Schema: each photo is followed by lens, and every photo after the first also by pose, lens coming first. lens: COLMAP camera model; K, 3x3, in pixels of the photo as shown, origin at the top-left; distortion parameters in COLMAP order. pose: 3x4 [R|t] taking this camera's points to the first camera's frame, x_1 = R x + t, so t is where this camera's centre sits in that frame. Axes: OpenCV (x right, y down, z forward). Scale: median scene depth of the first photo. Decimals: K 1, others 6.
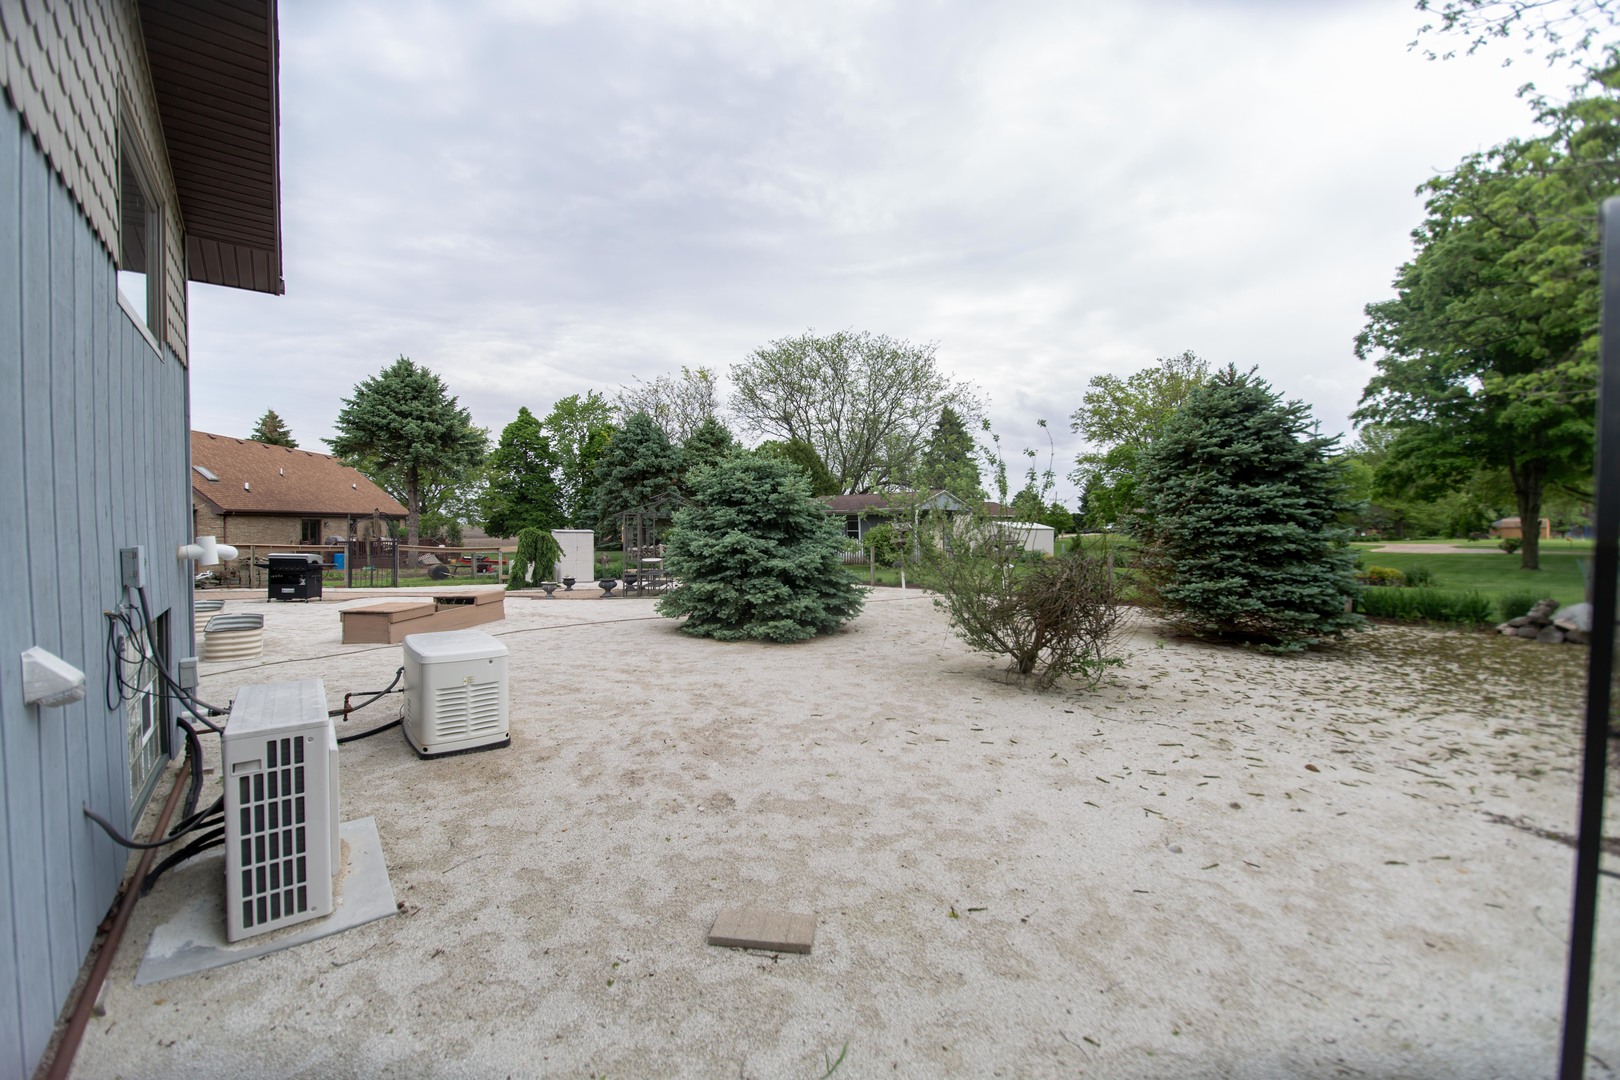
lens RADIAL K [[649.9, 0, 807.9], [0, 649.9, 531.3], [0, 0, 1]] dist [-0.004648, -0.000520]
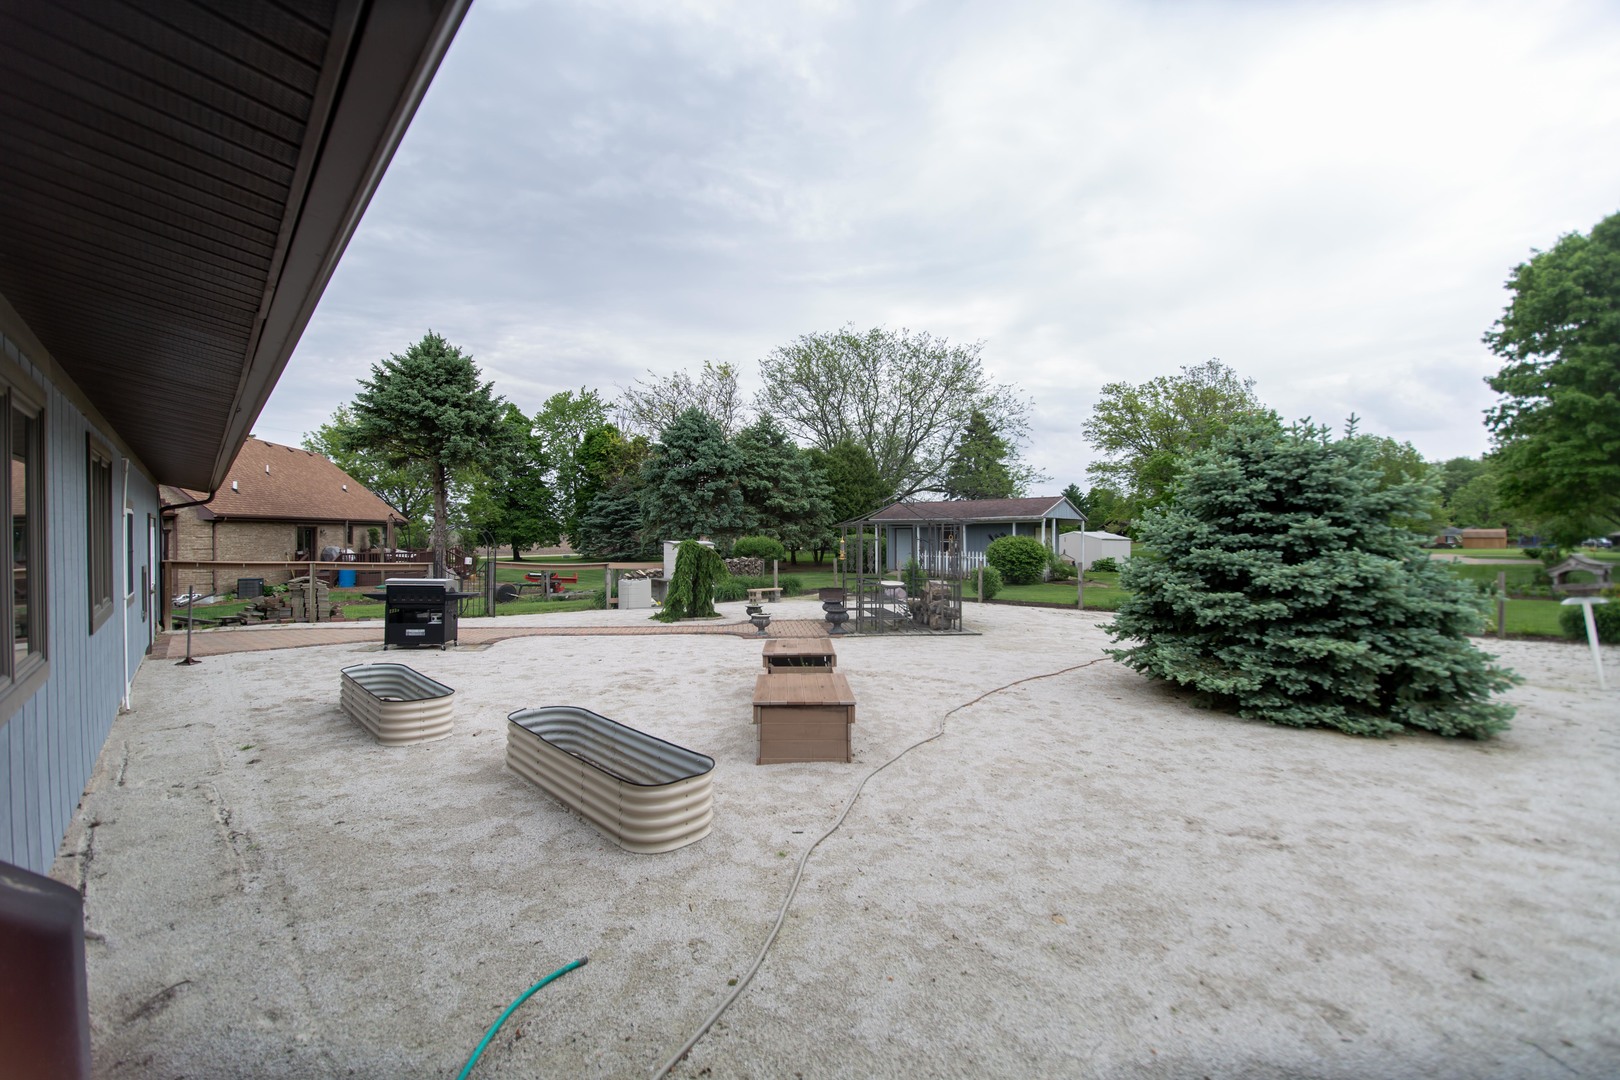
lens RADIAL K [[649.1, 0, 810.0], [0, 649.1, 540.0], [0, 0, 1]] dist [-0.003774, -0.000190]
pose [[0.996914, 0.002010, 0.078480, -0.199308], [-0.002137, 0.999997, 0.001532, -0.003969], [-0.078477, -0.001695, 0.996914, 0.126745]]
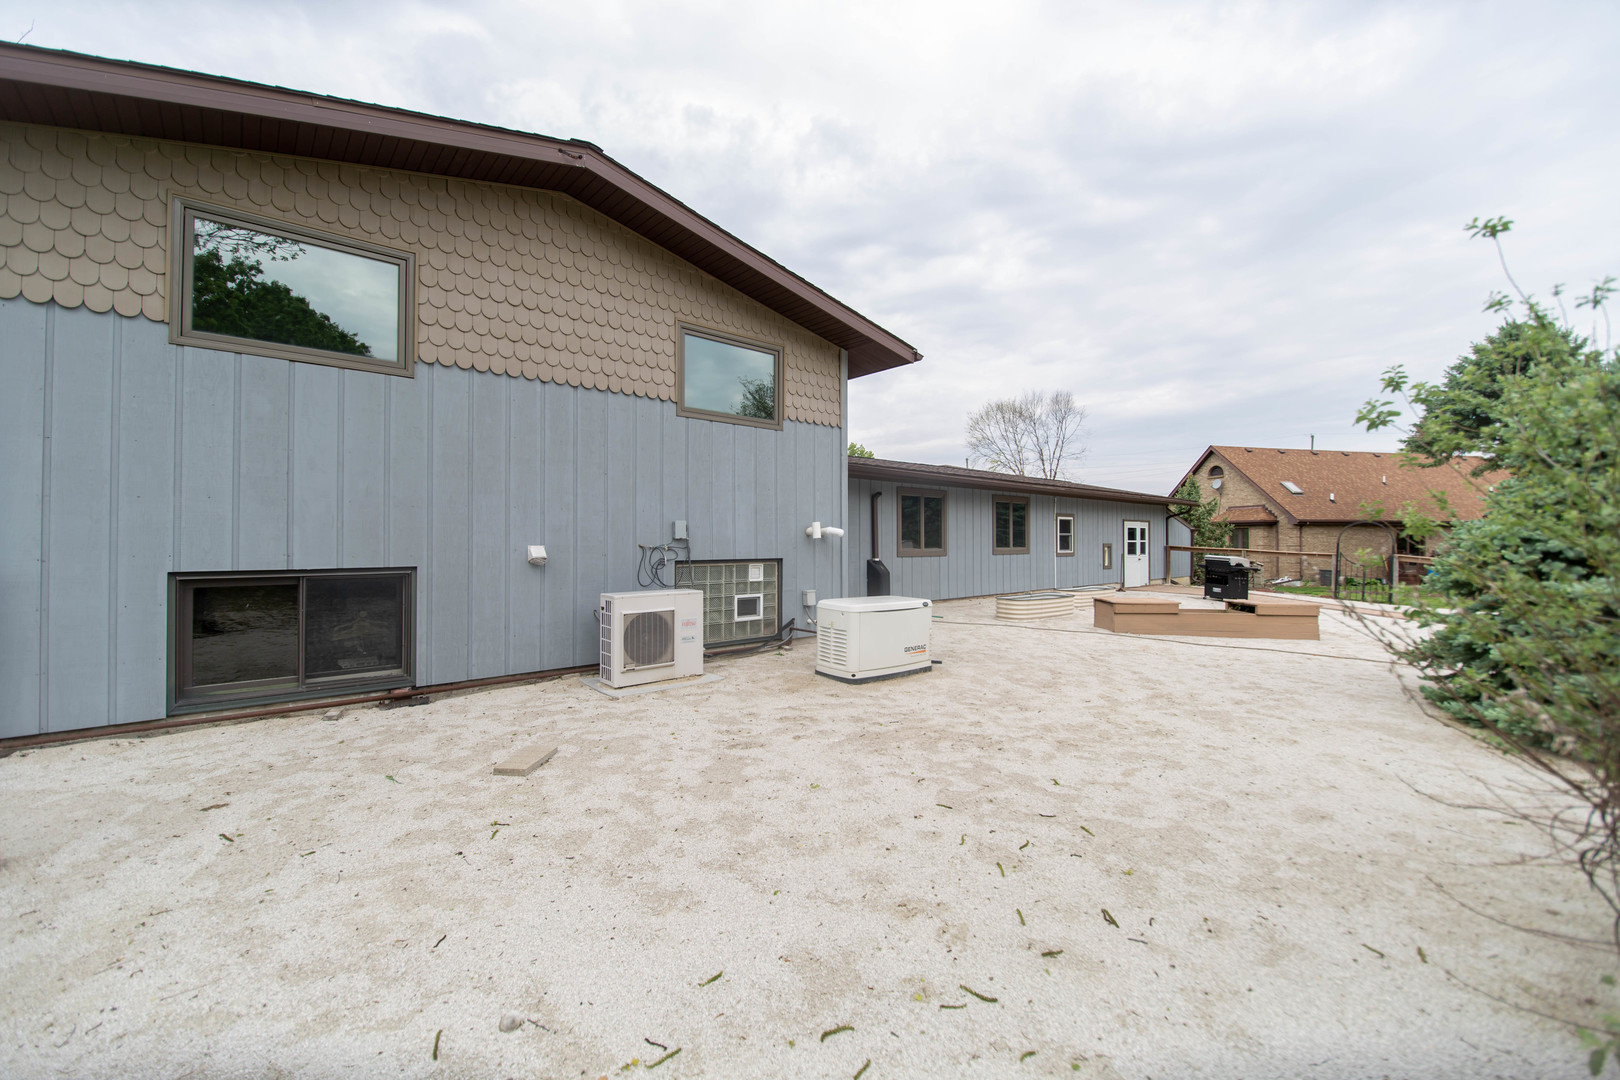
lens RADIAL K [[649.9, 0, 807.9], [0, 649.9, 531.3], [0, 0, 1]] dist [-0.004648, -0.000520]
pose [[0.041626, -0.006850, -0.999110, 0.115335], [-0.017582, 0.999817, -0.007587, 0.006427], [0.998979, 0.017883, 0.041498, 0.123845]]
